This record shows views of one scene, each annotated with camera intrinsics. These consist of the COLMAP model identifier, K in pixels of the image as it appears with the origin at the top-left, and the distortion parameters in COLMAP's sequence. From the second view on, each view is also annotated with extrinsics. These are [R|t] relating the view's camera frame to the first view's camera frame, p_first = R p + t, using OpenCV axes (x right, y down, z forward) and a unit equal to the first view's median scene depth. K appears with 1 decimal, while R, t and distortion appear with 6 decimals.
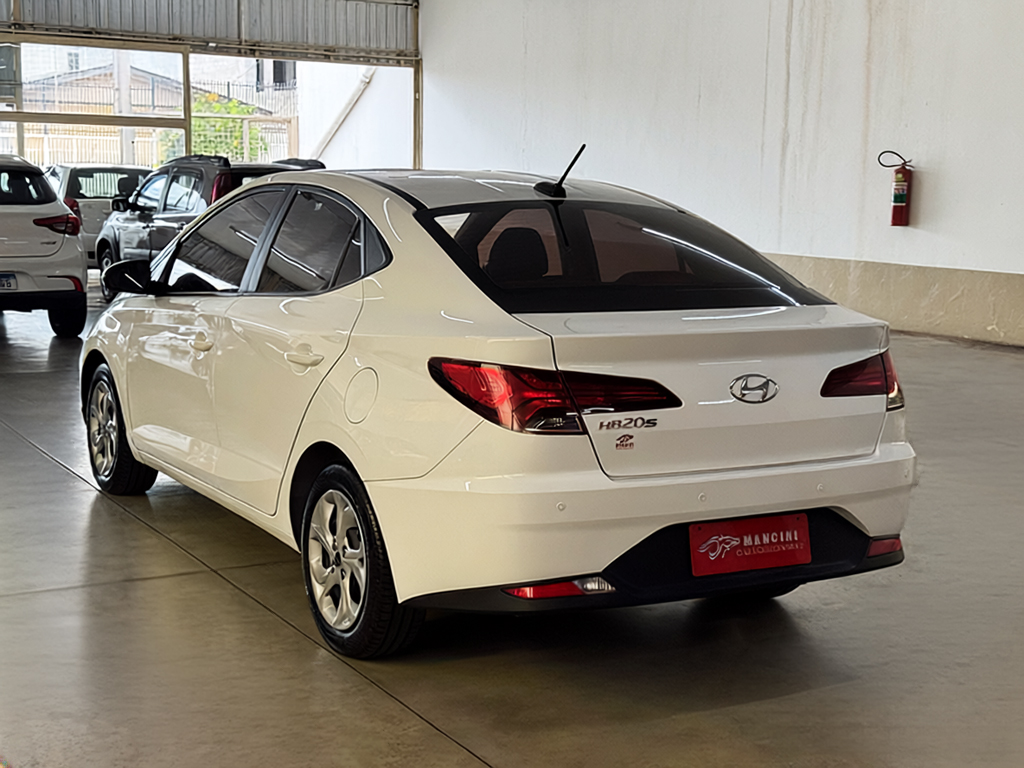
lens RADIAL K [[1407.8, 0, 514.1], [0, 1407.8, 410.4], [0, 0, 1]] dist [0.333289, -1.121614]
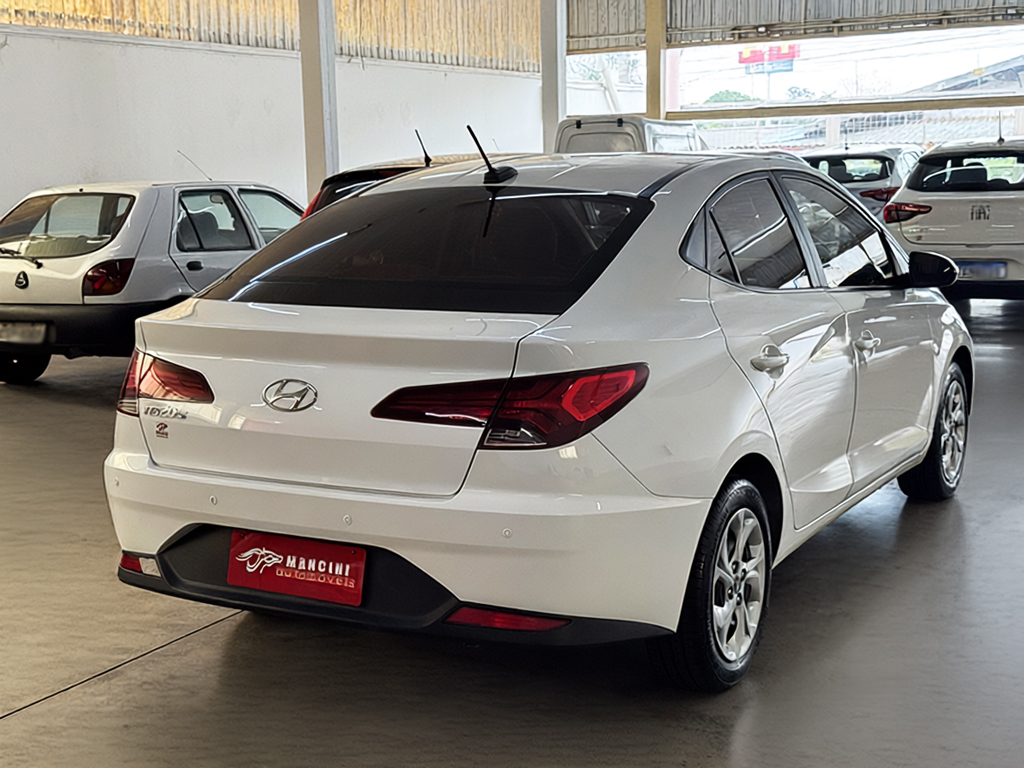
lens RADIAL K [[1472.2, 0, 512.0], [0, 1472.2, 384.0], [0, 0, 1]] dist [0.055062, 0.185469]
pose [[0.512647, 0.094857, -0.853343, 1.032756], [-0.106532, 0.993226, 0.046407, -0.080501], [0.851965, 0.067118, 0.519280, 0.622057]]
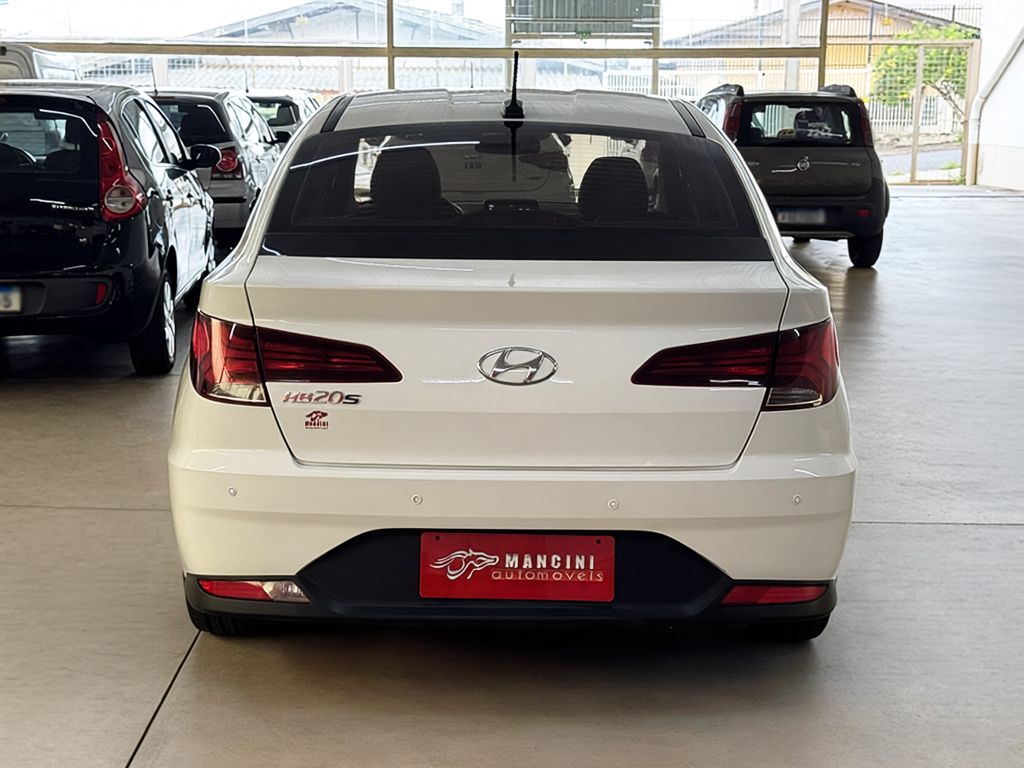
lens RADIAL K [[1472.2, 0, 512.0], [0, 1472.2, 384.0], [0, 0, 1]] dist [0.055062, 0.185469]
pose [[0.866580, 0.075862, -0.493238, 0.553438], [-0.065458, 0.997118, 0.038357, -0.035651], [0.494727, -0.000954, 0.869048, 0.301712]]
